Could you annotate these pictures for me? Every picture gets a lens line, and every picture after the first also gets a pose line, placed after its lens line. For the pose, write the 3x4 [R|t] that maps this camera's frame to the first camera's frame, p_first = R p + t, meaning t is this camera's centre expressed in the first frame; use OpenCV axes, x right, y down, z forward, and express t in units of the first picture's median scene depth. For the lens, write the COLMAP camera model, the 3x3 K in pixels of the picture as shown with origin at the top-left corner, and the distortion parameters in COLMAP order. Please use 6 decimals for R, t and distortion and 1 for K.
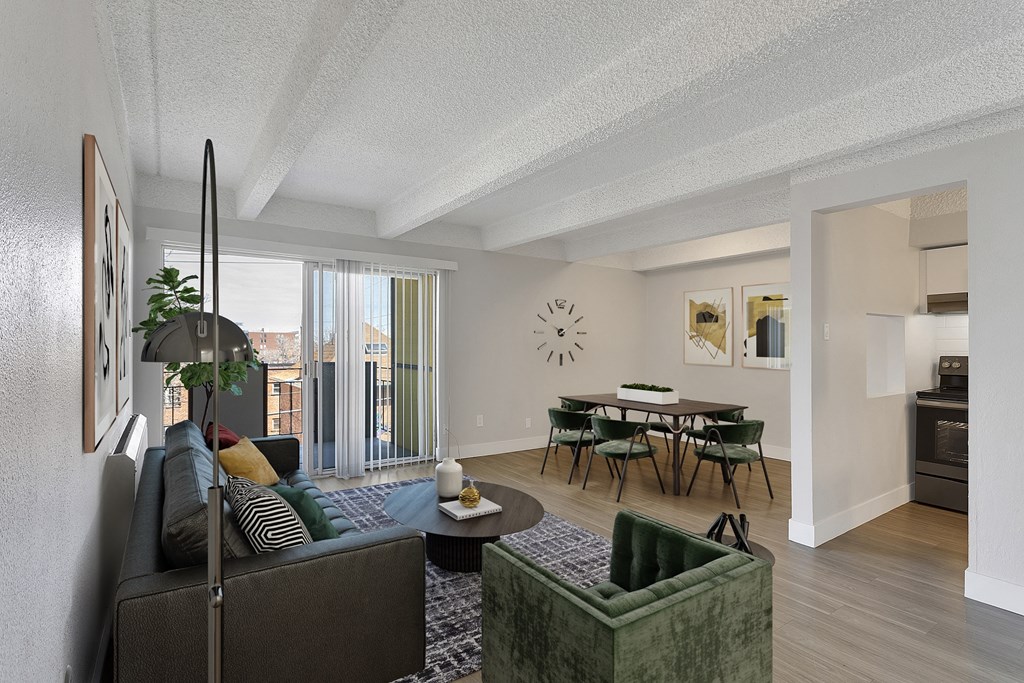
lens RADIAL K [[494.6, 0, 507.1], [0, 494.6, 346.4], [0, 0, 1]] dist [-0.000725, -0.000858]
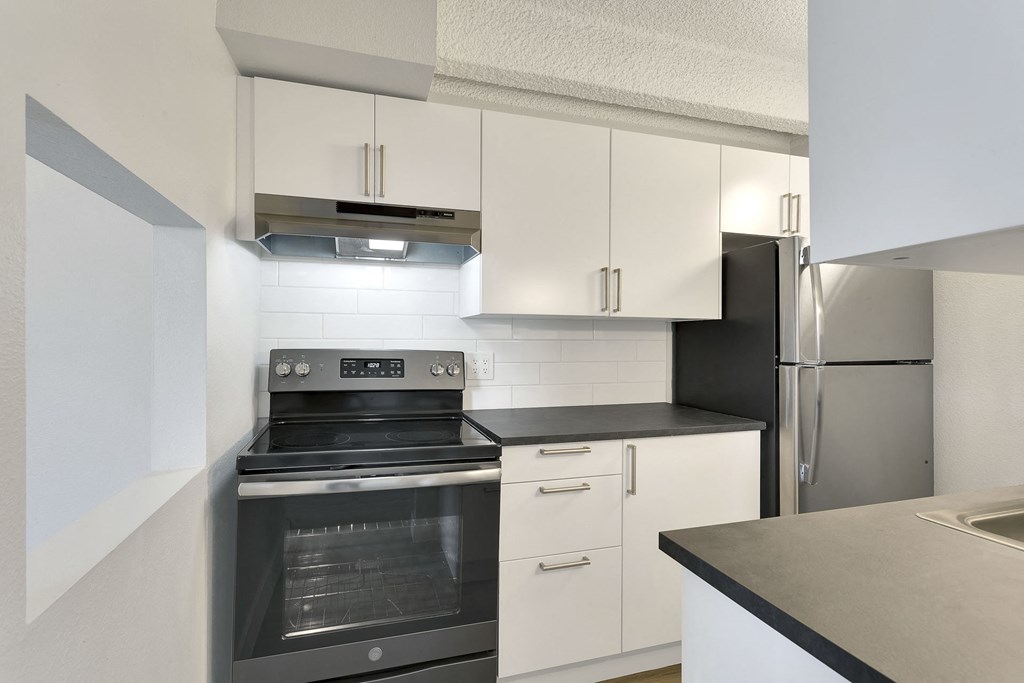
lens RADIAL K [[494.6, 0, 515.1], [0, 494.6, 341.5], [0, 0, 1]] dist [-0.000725, -0.000858]
pose [[0.289371, 0.007272, 0.957190, 0.531537], [-0.010154, 0.999938, -0.004527, 0.012578], [-0.957163, -0.008410, 0.289426, 0.682273]]
